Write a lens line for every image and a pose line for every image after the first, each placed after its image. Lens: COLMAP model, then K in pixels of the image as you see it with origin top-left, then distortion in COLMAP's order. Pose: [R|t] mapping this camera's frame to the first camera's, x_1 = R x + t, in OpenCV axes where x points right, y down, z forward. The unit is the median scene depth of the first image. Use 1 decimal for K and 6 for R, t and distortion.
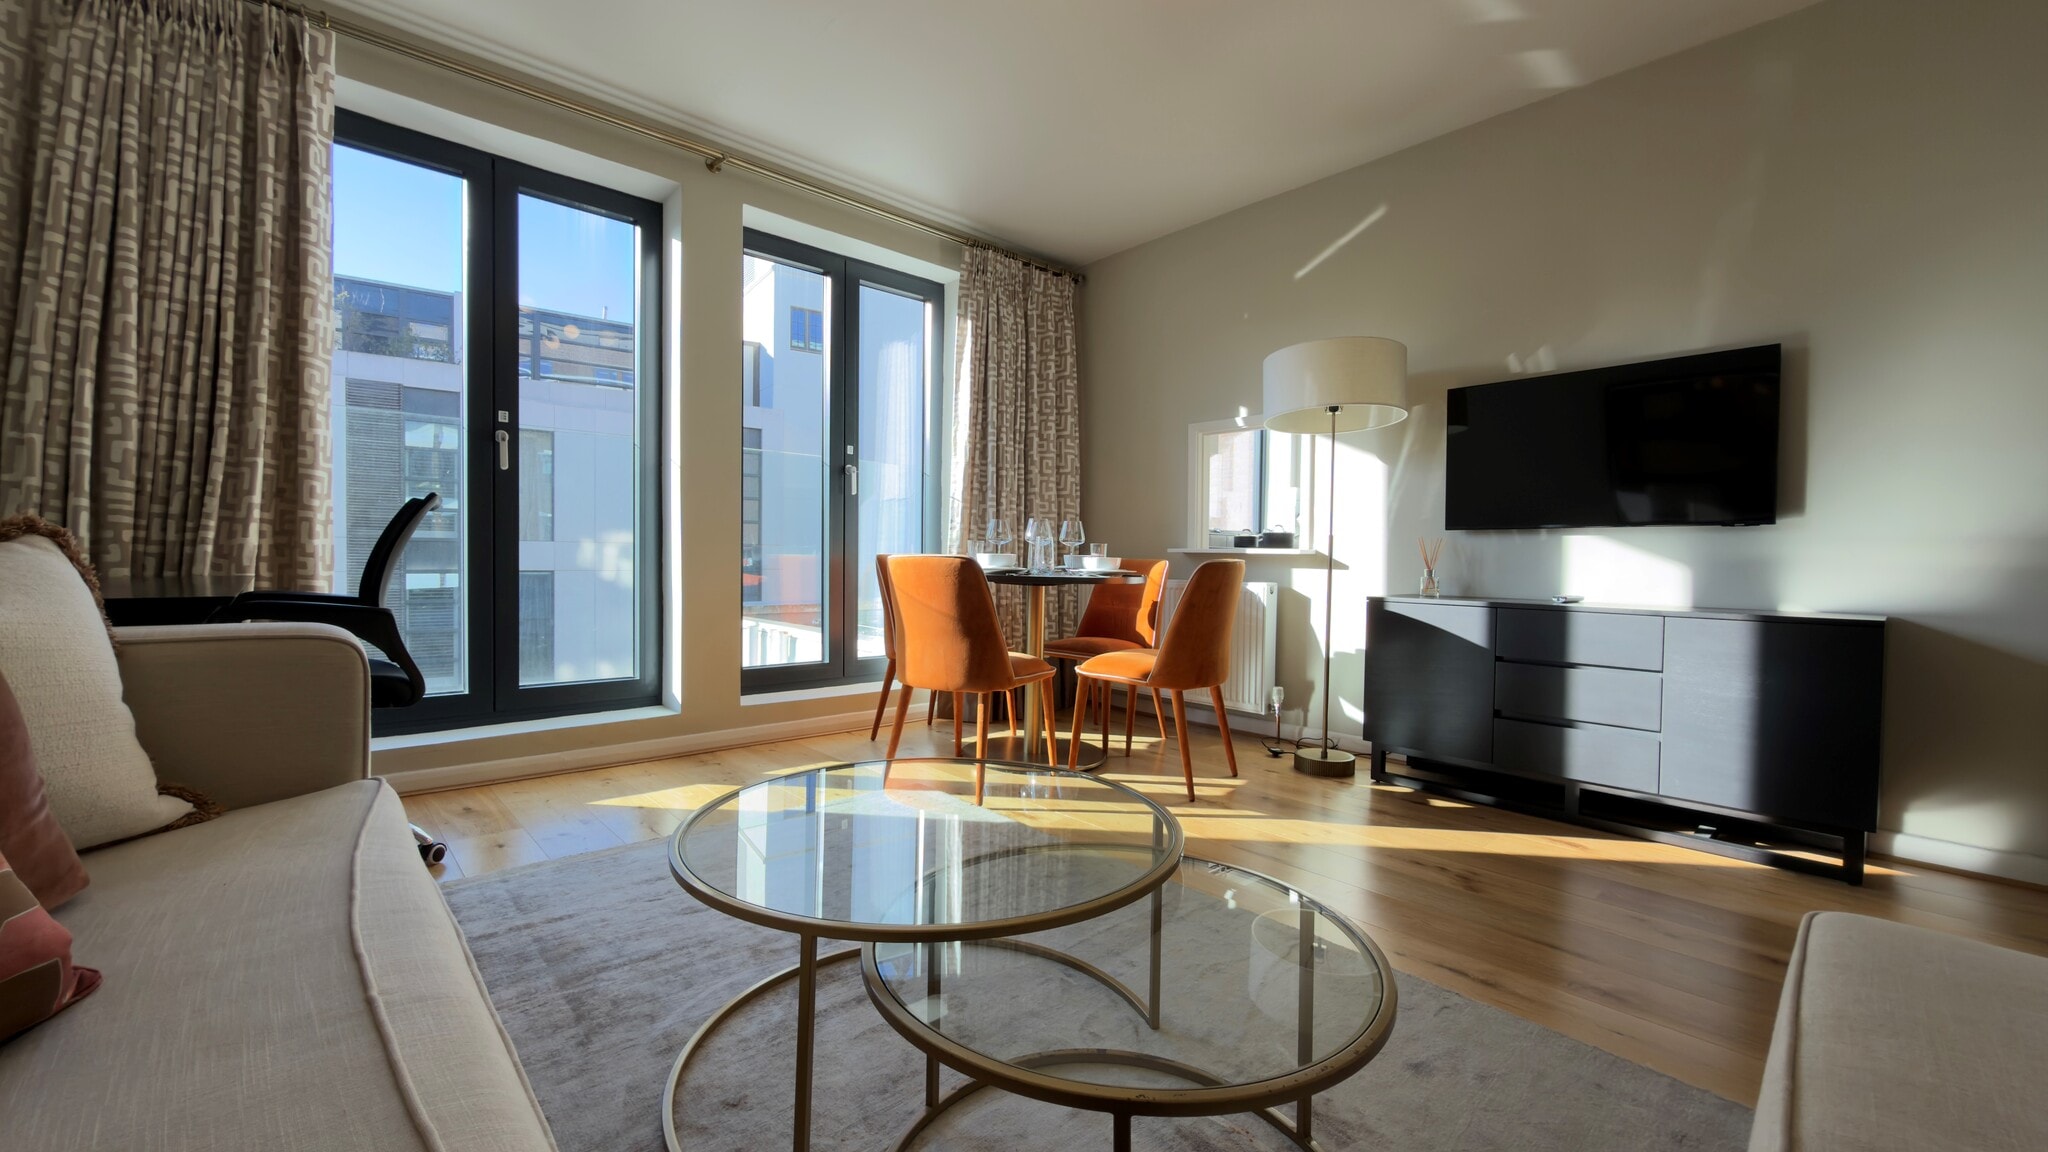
lens RADIAL K [[813.7, 0, 1009.2], [0, 813.7, 577.0], [0, 0, 1]] dist [-0.000380, 0.000209]
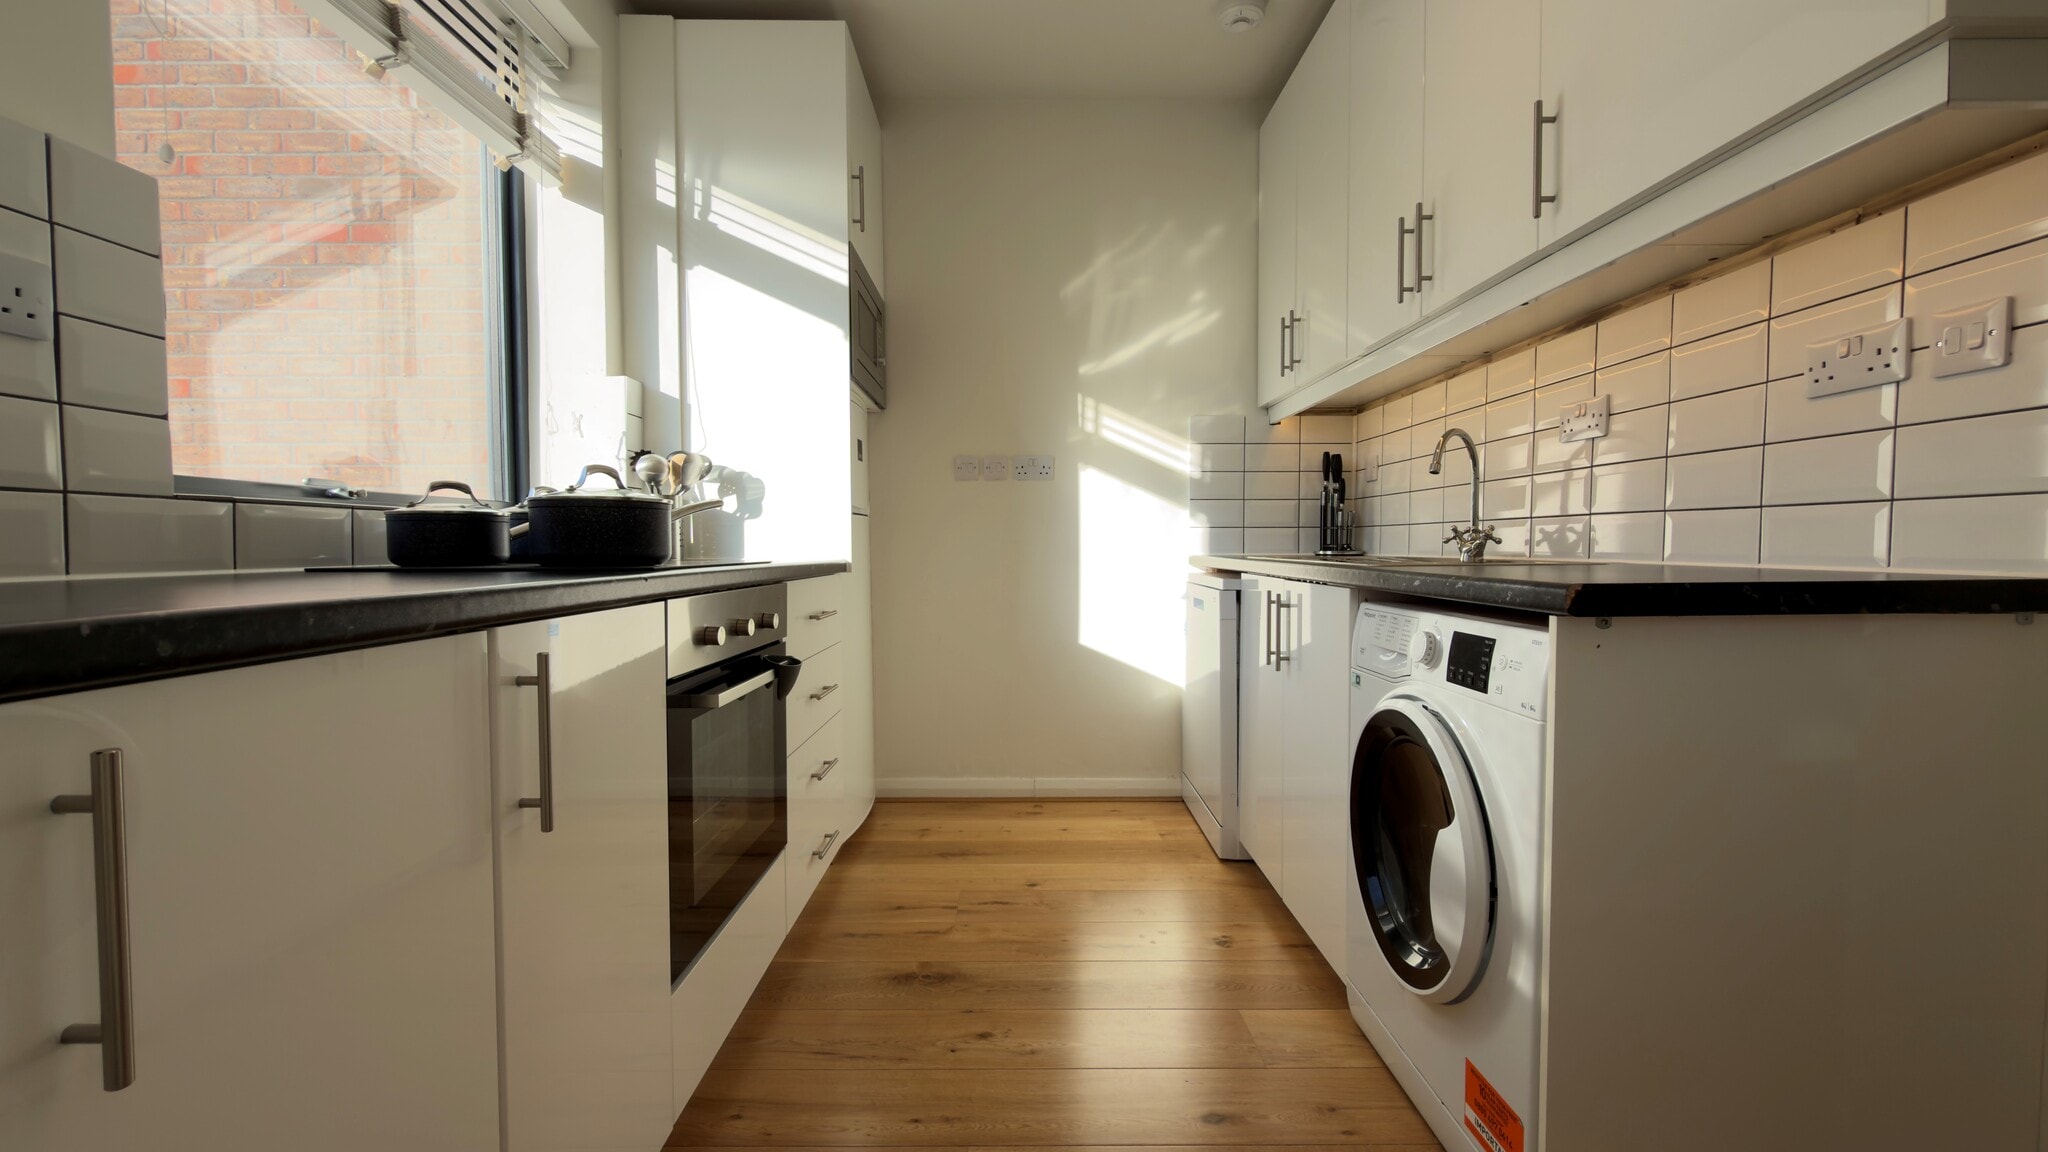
lens RADIAL K [[813.7, 0, 1022.6], [0, 813.7, 574.7], [0, 0, 1]] dist [-0.000380, 0.000209]
pose [[0.663727, -0.037847, 0.747017, 0.415431], [0.026217, 0.999283, 0.027333, -0.063112], [-0.747515, 0.001443, 0.664243, 1.329350]]
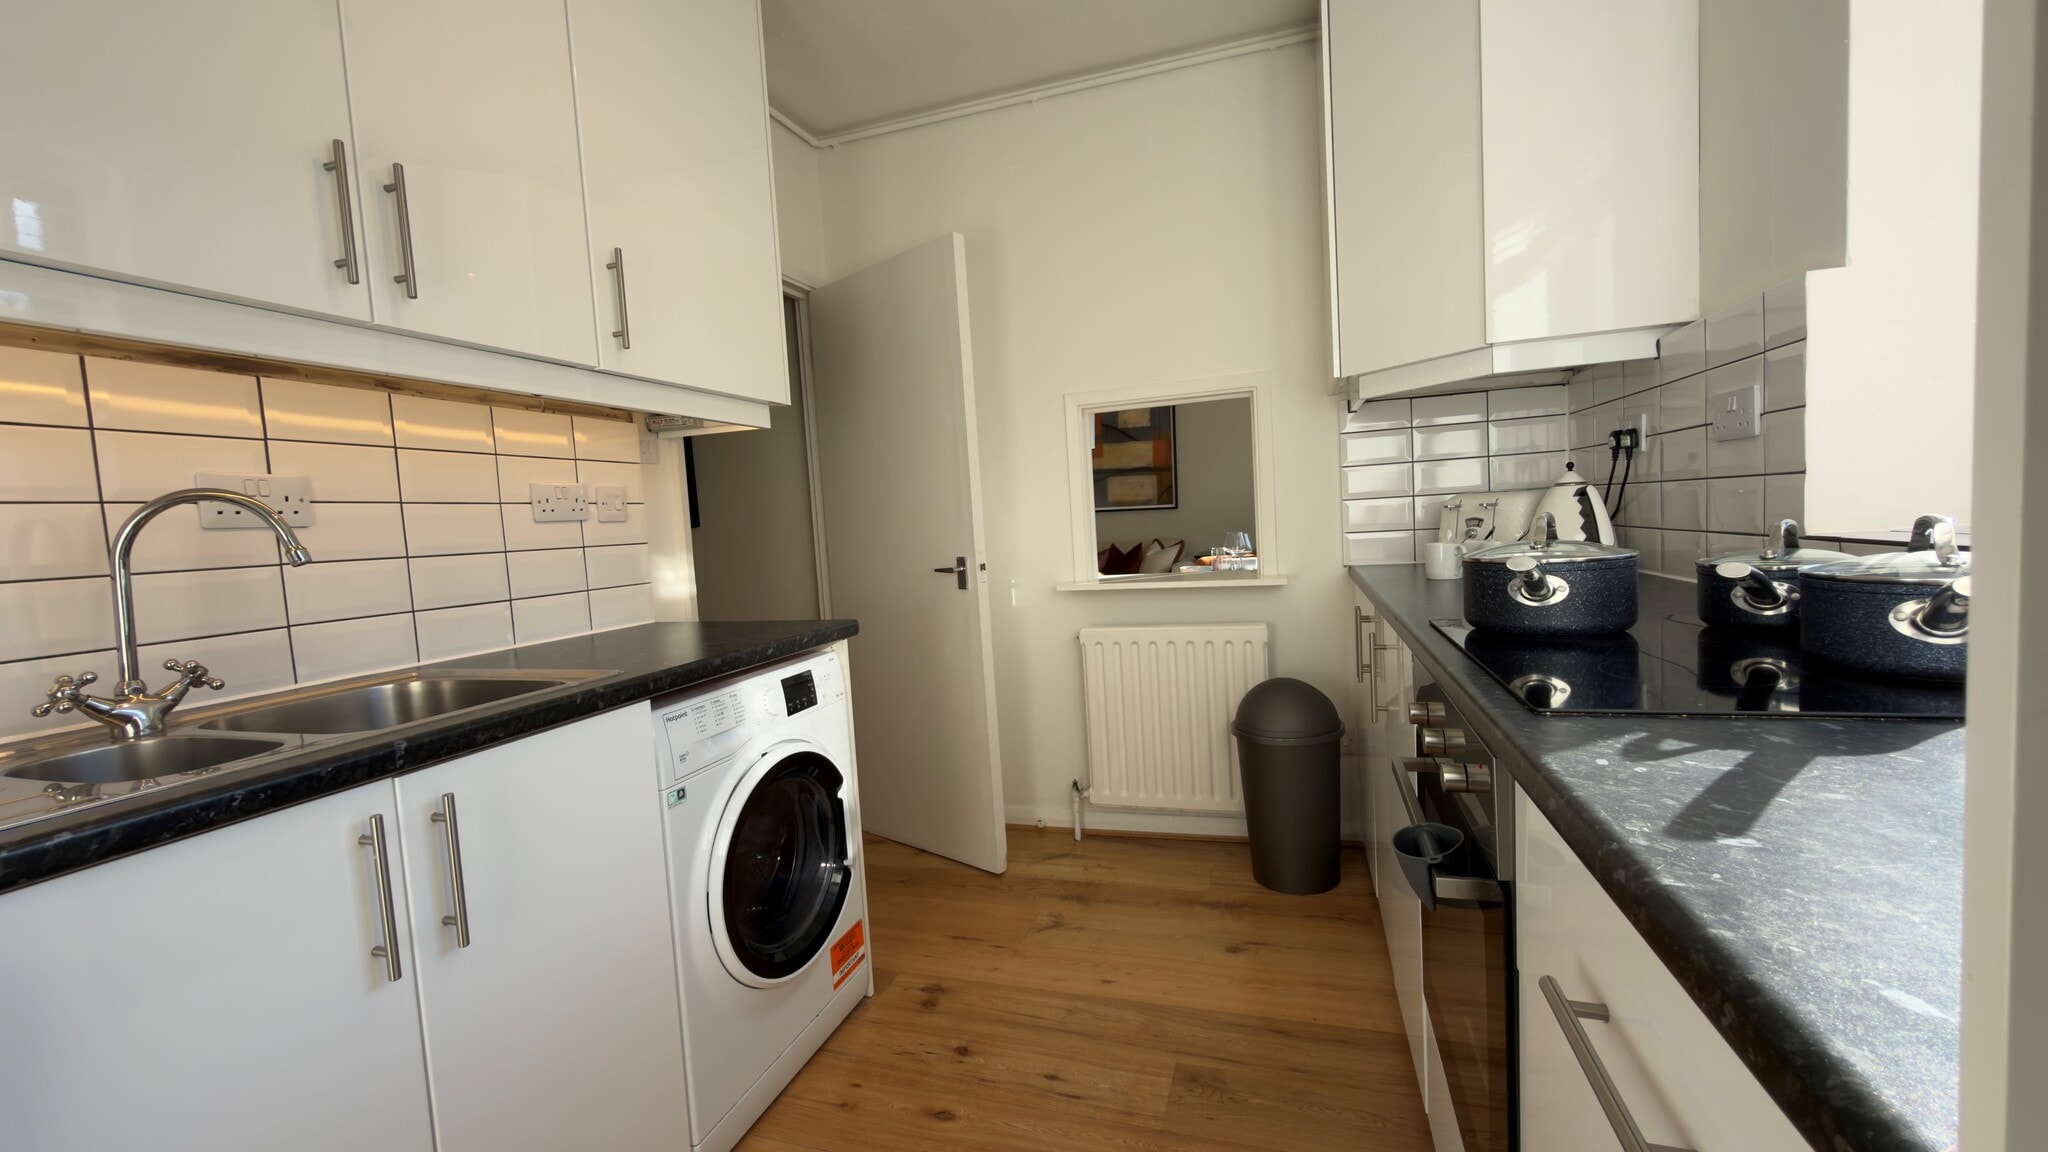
lens RADIAL K [[813.7, 0, 1014.3], [0, 813.7, 573.9], [0, 0, 1]] dist [-0.000380, 0.000209]
pose [[-0.867319, 0.077340, -0.491707, 0.991759], [0.040891, 0.995587, 0.084468, -0.129593], [0.496070, 0.053154, -0.866654, 1.991566]]
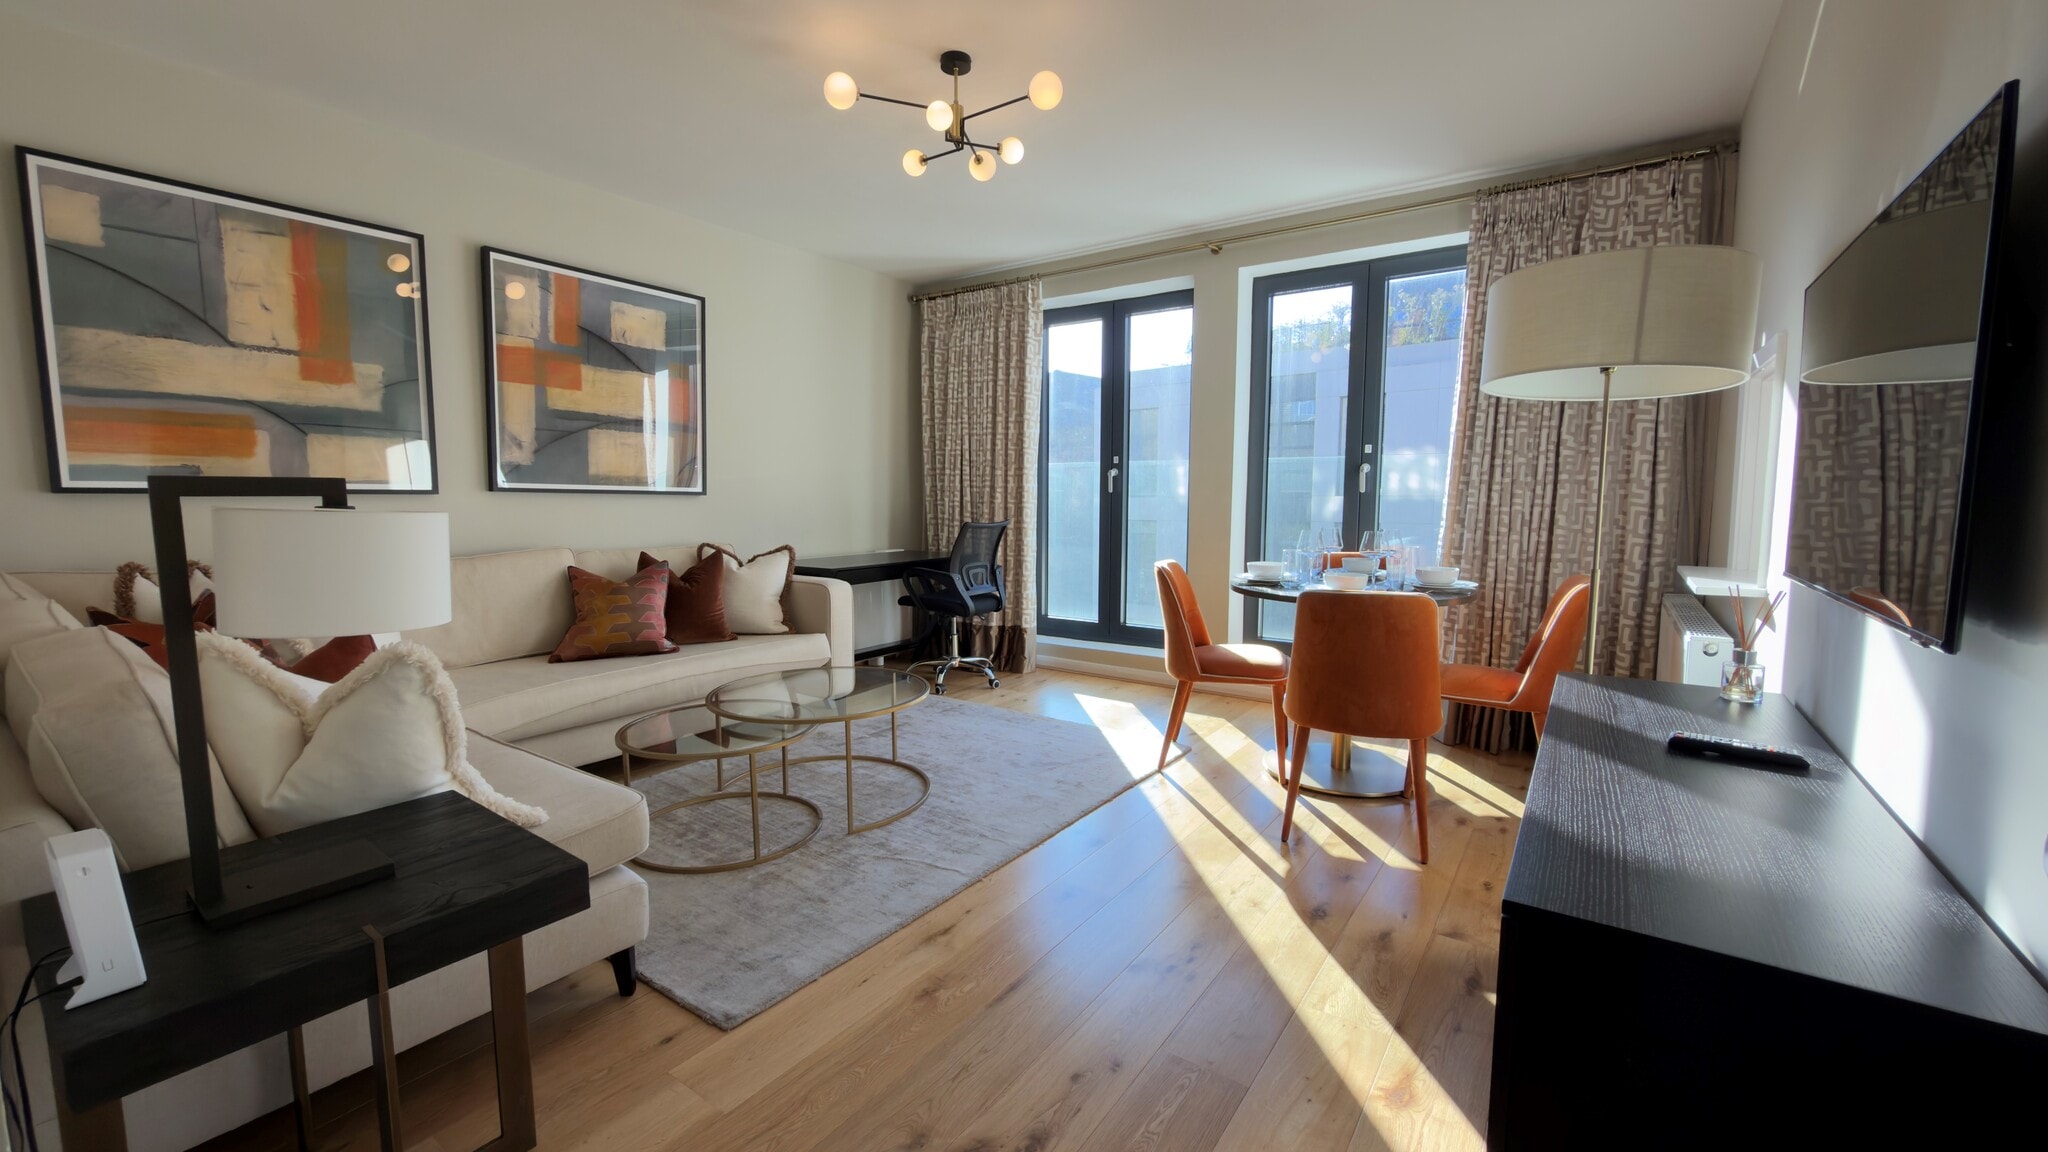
lens RADIAL K [[813.7, 0, 1005.1], [0, 813.7, 575.8], [0, 0, 1]] dist [-0.000380, 0.000209]
pose [[0.213151, 0.083969, -0.973404, 0.957112], [-0.024019, 0.996449, 0.080697, -0.088951], [0.976724, 0.006180, 0.214411, 0.441910]]
